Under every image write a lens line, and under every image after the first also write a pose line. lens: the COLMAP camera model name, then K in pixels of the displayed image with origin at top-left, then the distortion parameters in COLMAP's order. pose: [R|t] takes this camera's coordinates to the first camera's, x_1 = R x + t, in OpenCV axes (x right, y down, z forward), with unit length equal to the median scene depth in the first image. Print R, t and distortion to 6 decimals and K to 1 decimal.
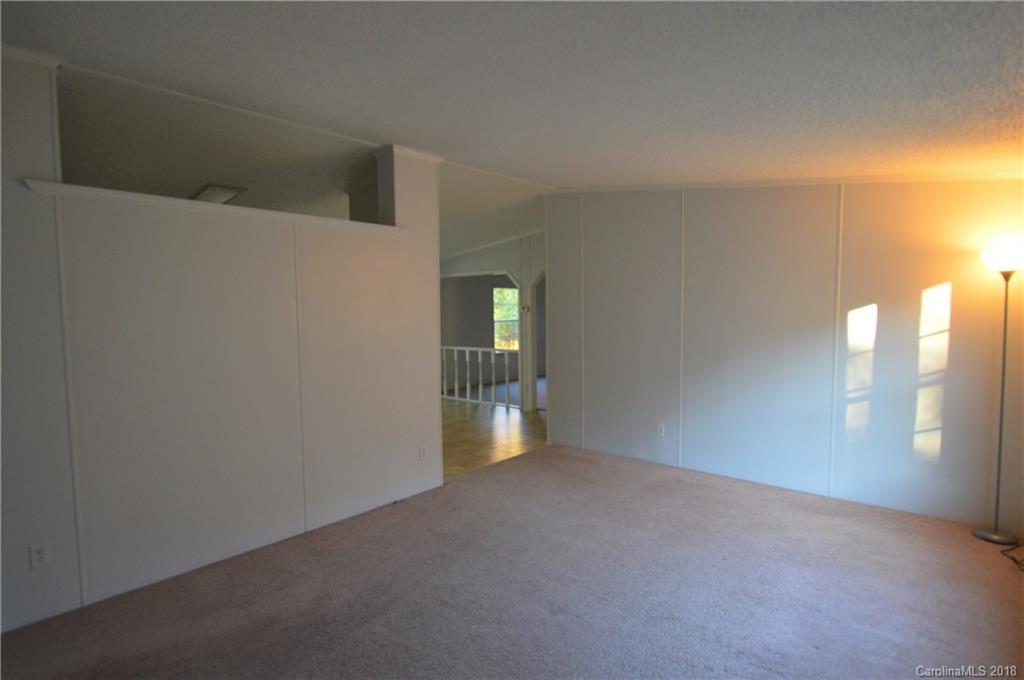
lens RADIAL K [[546.5, 0, 512.0], [0, 546.5, 340.0], [0, 0, 1]] dist [0.012236, -0.014980]
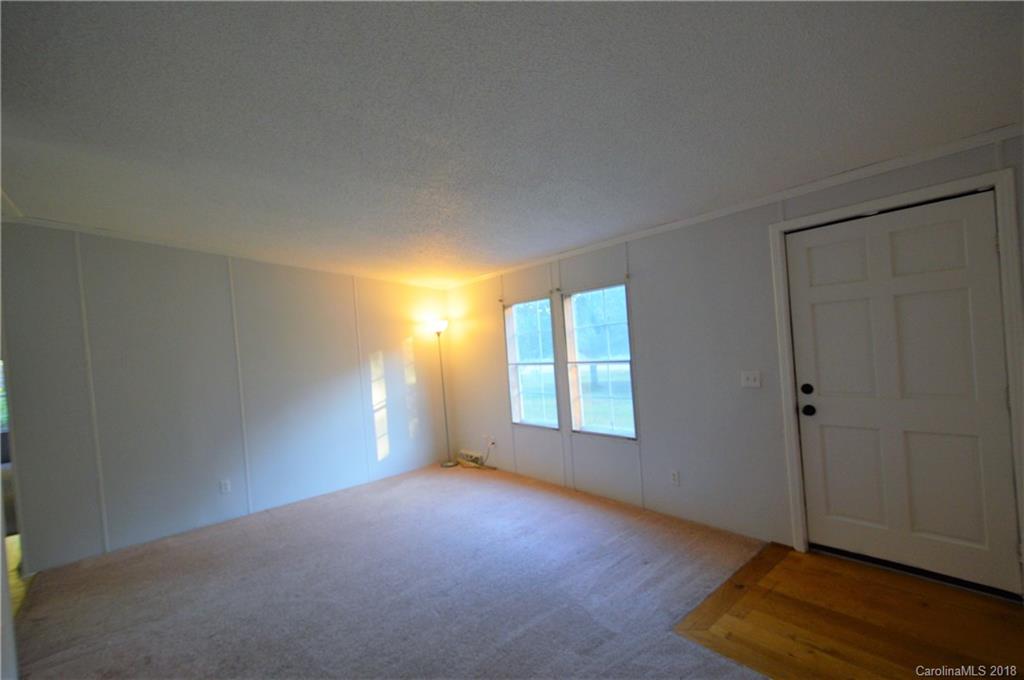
lens RADIAL K [[448.5, 0, 502.9], [0, 448.5, 347.5], [0, 0, 1]] dist [0.016189, -0.009569]
pose [[0.156618, -0.014574, 0.987552, -0.688810], [0.134208, 0.990931, -0.006660, -0.023614], [-0.978498, 0.133580, 0.157154, 0.492313]]
